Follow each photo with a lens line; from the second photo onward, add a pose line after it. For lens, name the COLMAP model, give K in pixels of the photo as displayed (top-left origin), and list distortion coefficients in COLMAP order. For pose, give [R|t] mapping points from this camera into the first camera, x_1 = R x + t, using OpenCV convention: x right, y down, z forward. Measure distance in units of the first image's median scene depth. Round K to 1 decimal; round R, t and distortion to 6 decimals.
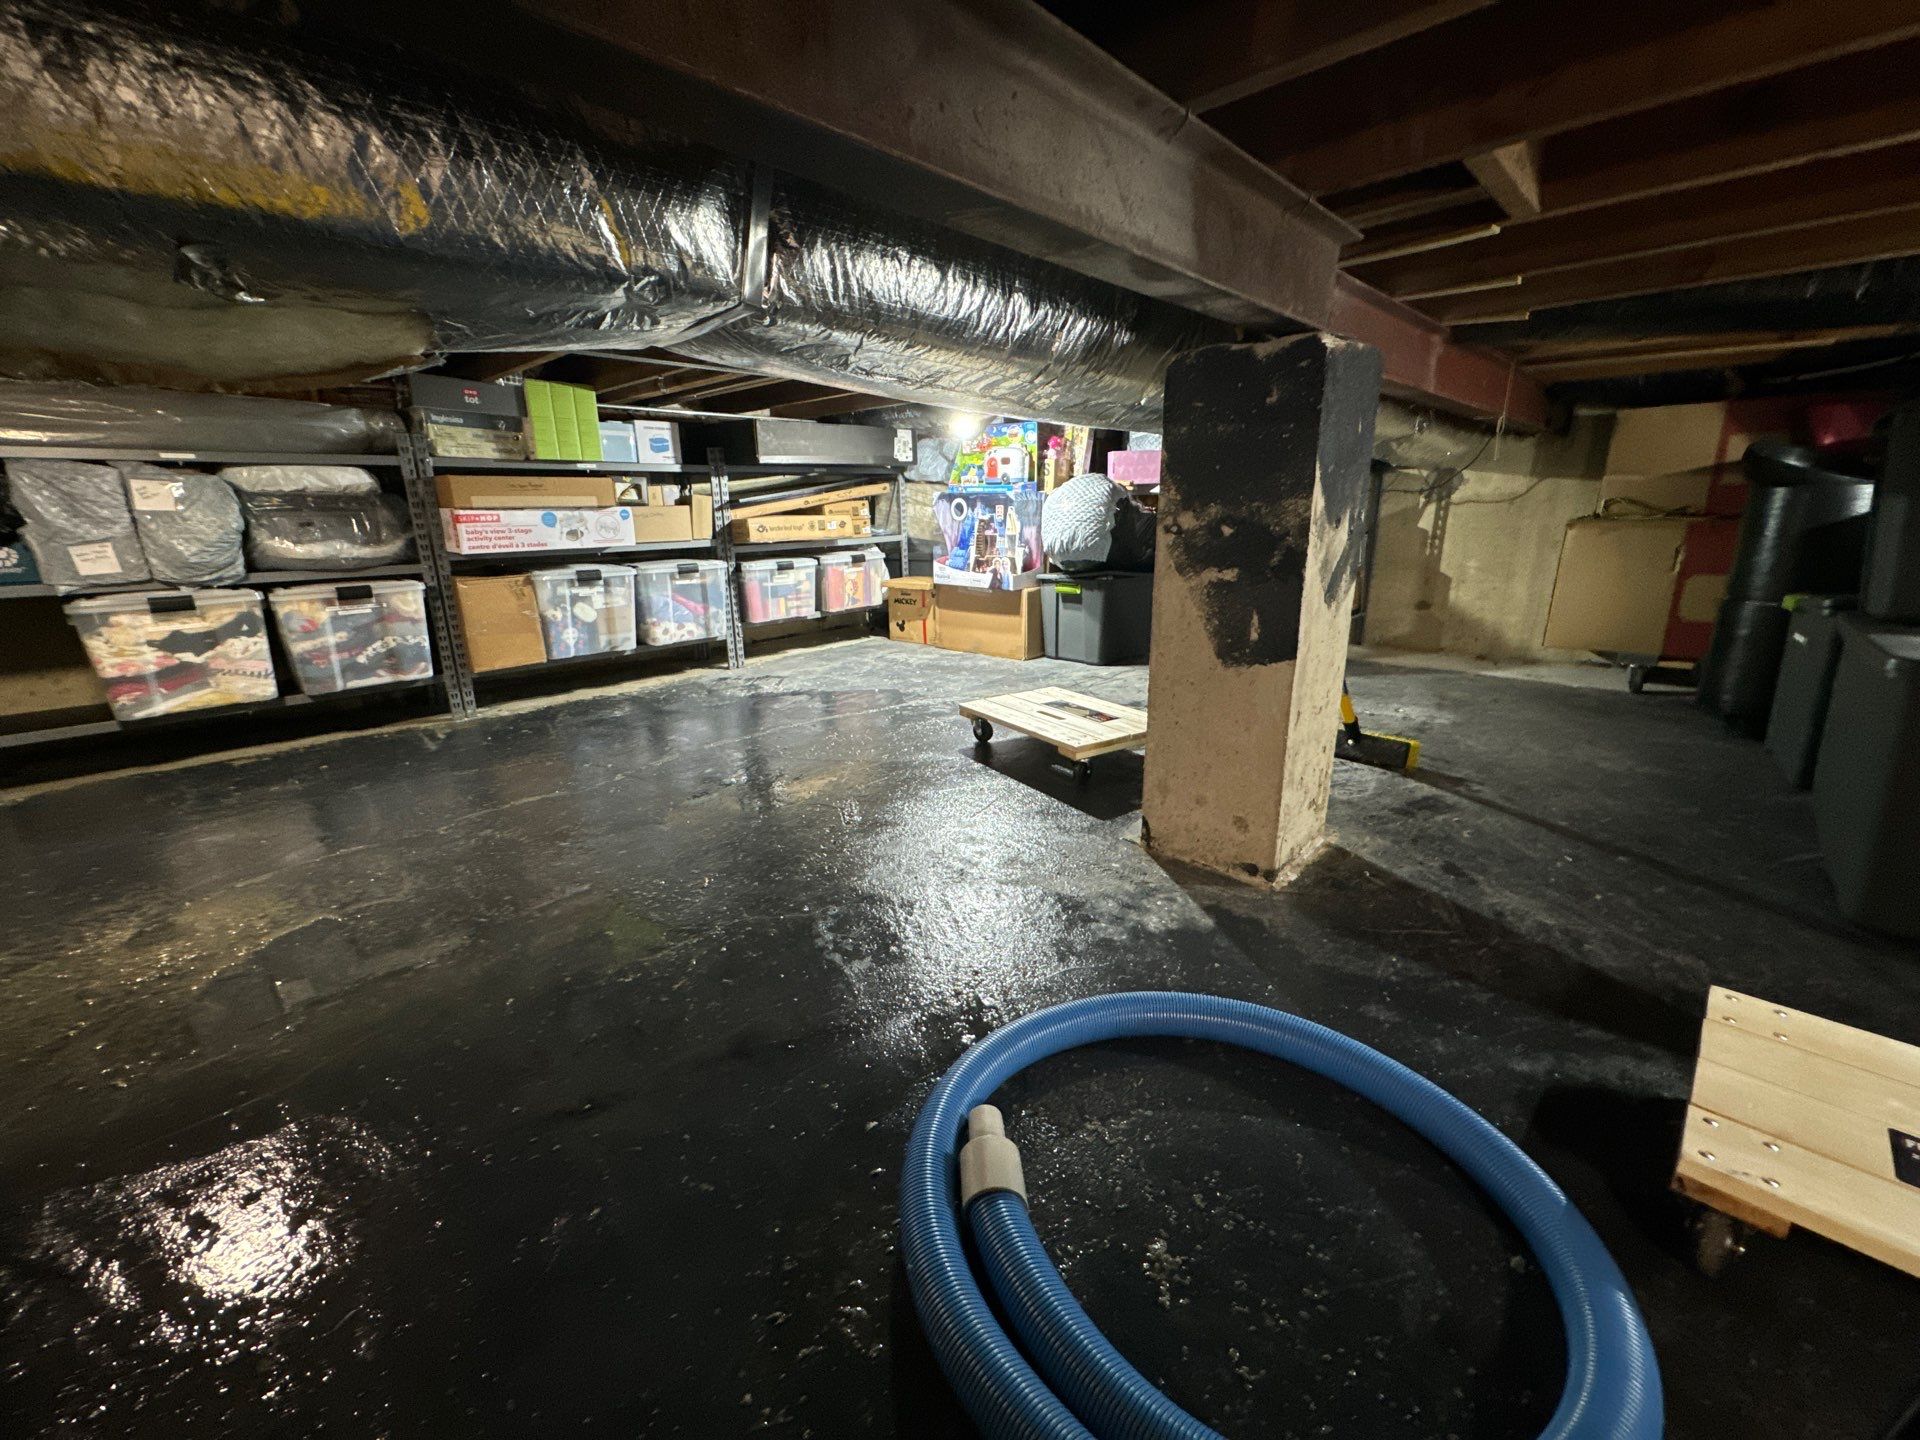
lens RADIAL K [[762.3, 0, 960.0], [0, 762.3, 720.0], [0, 0, 1]] dist [-0.001146, 0.000057]
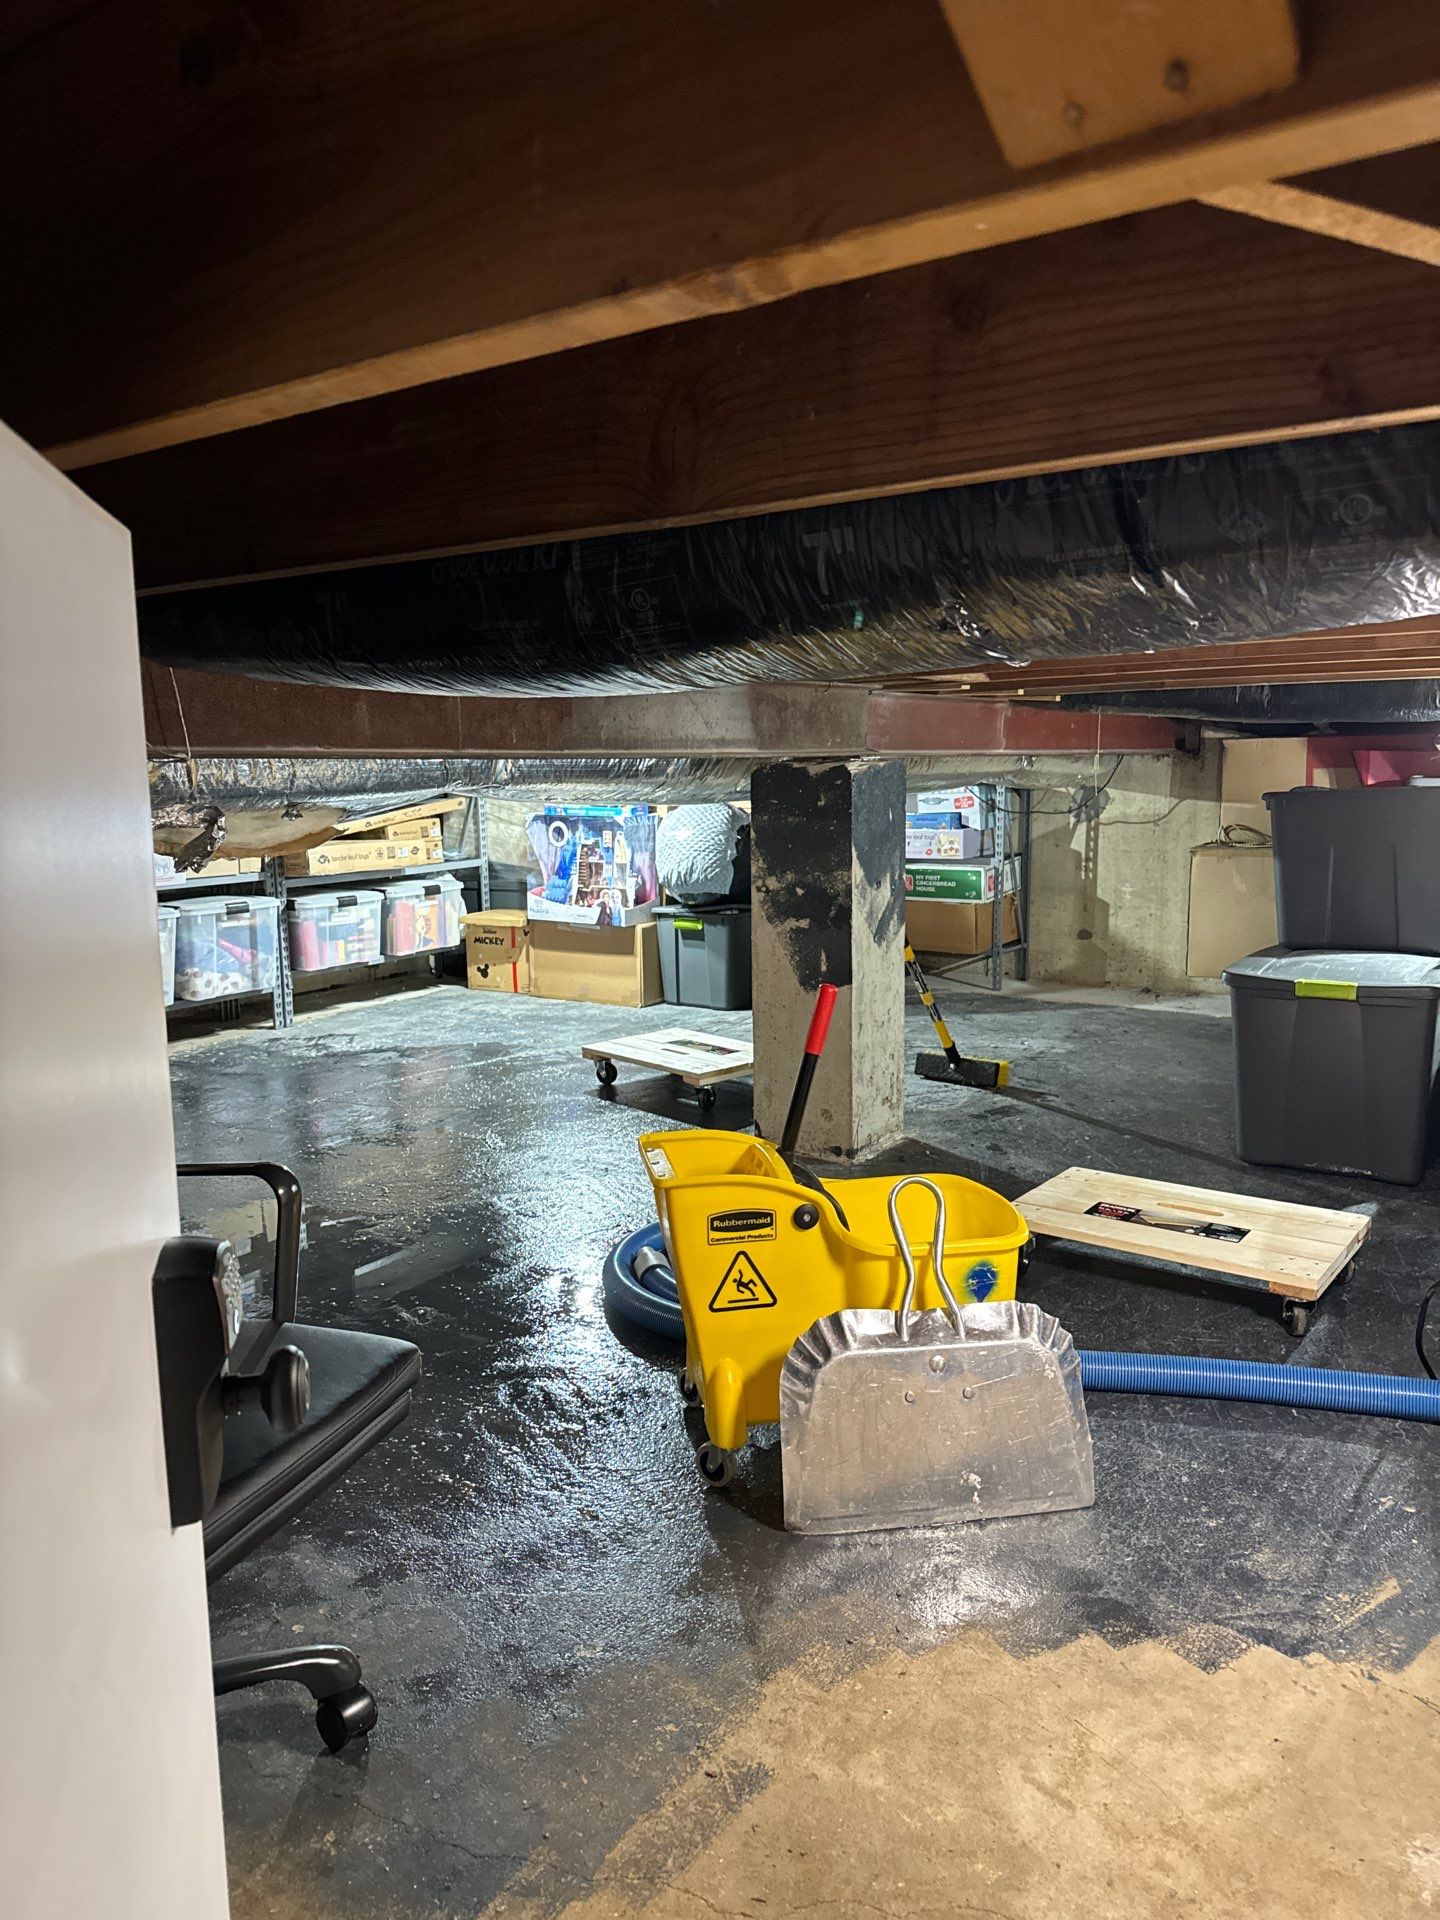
lens RADIAL K [[1342.3, 0, 720.0], [0, 1342.3, 960.0], [0, 0, 1]] dist [0.175105, -0.356974]
pose [[0.987293, -0.021653, 0.157426, -0.071203], [0.042072, 0.990939, -0.127554, 0.072372], [-0.153238, 0.132557, 0.979258, -0.550394]]
